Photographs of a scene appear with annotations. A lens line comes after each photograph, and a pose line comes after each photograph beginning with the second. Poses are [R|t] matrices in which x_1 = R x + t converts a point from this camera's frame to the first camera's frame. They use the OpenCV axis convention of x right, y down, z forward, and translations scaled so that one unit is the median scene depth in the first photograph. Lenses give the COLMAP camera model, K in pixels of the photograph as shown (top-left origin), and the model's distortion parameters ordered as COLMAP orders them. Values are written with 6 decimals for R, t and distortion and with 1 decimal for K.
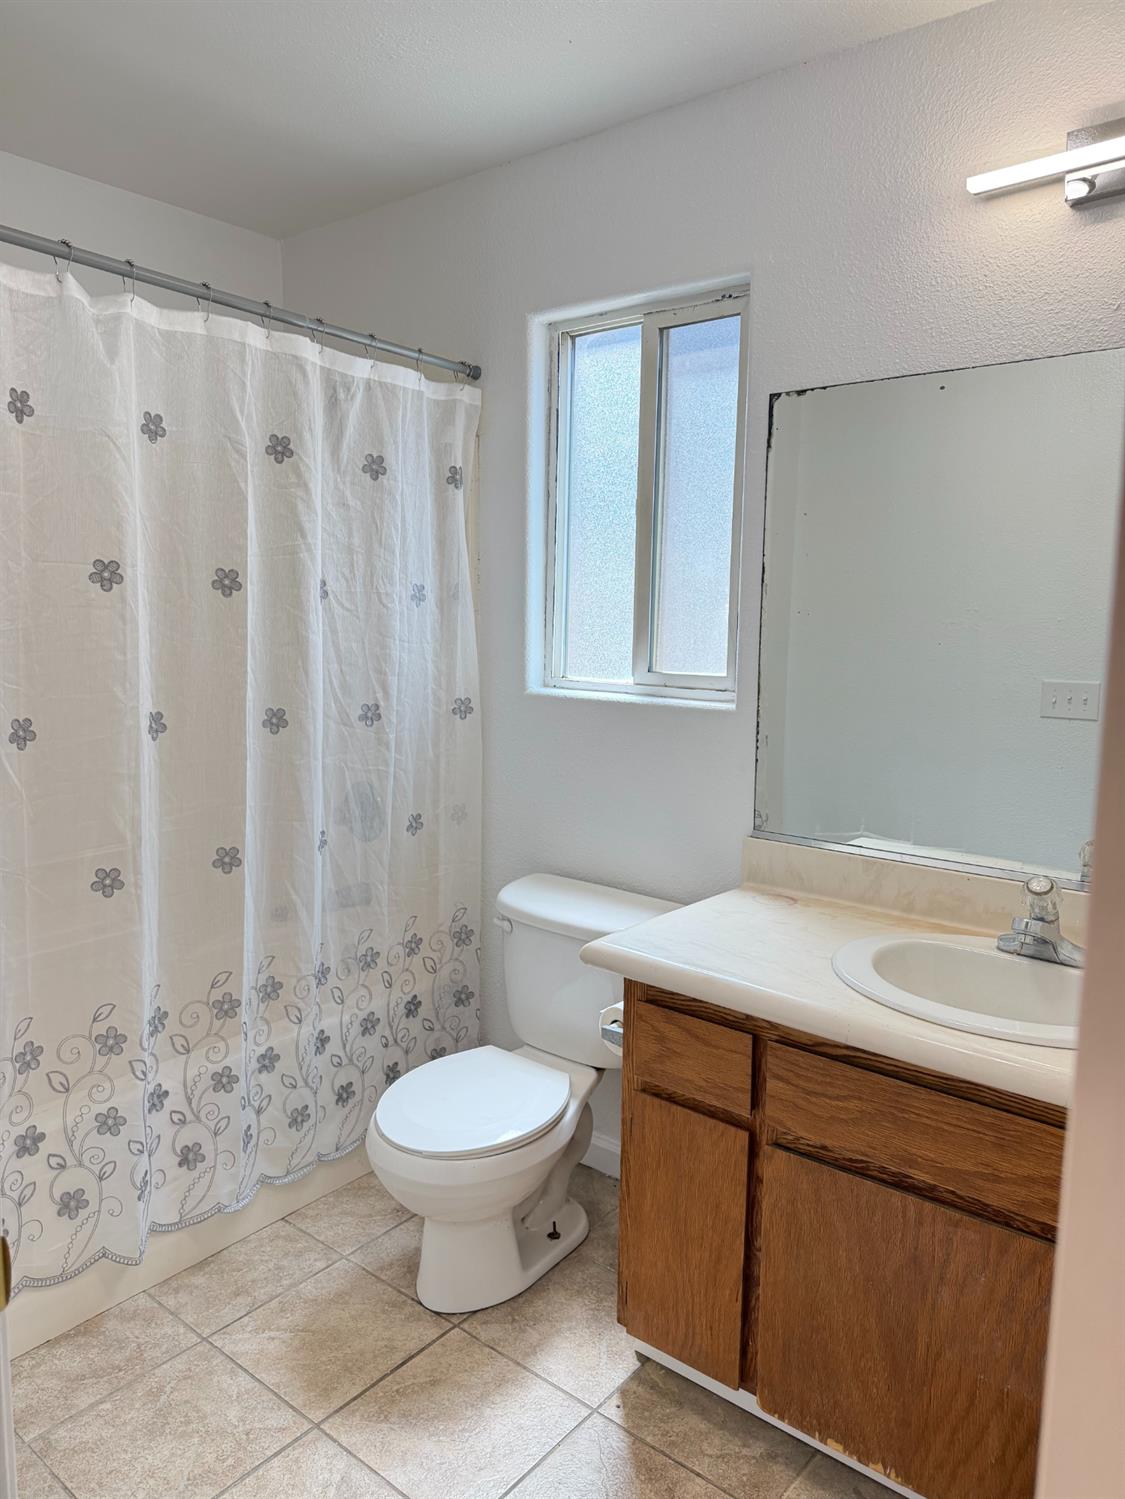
lens RADIAL K [[1063.8, 0, 553.5], [0, 1063.8, 743.3], [0, 0, 1]] dist [0.019471, -0.019457]
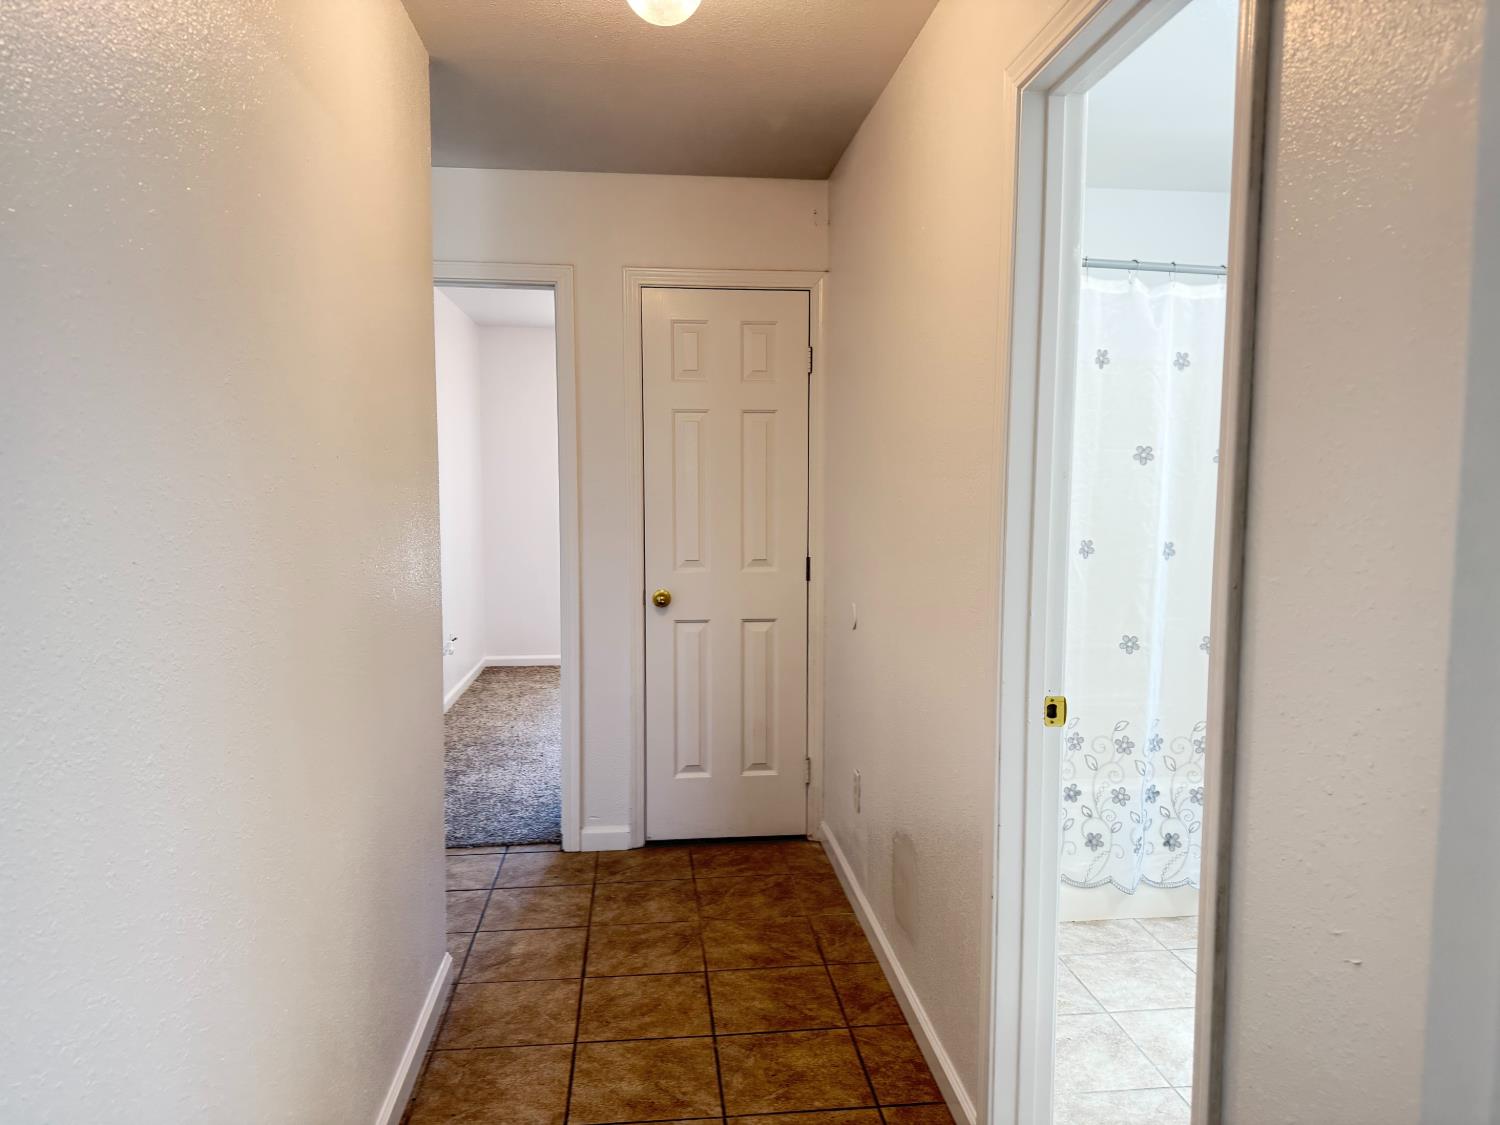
lens RADIAL K [[1064.5, 0, 745.4], [0, 1064.5, 563.3], [0, 0, 1]] dist [0.019471, -0.019457]
pose [[0.708862, 0.044233, -0.703959, 0.292443], [-0.089201, 0.995640, -0.027262, 0.101326], [0.699684, 0.082119, 0.709717, -0.547025]]
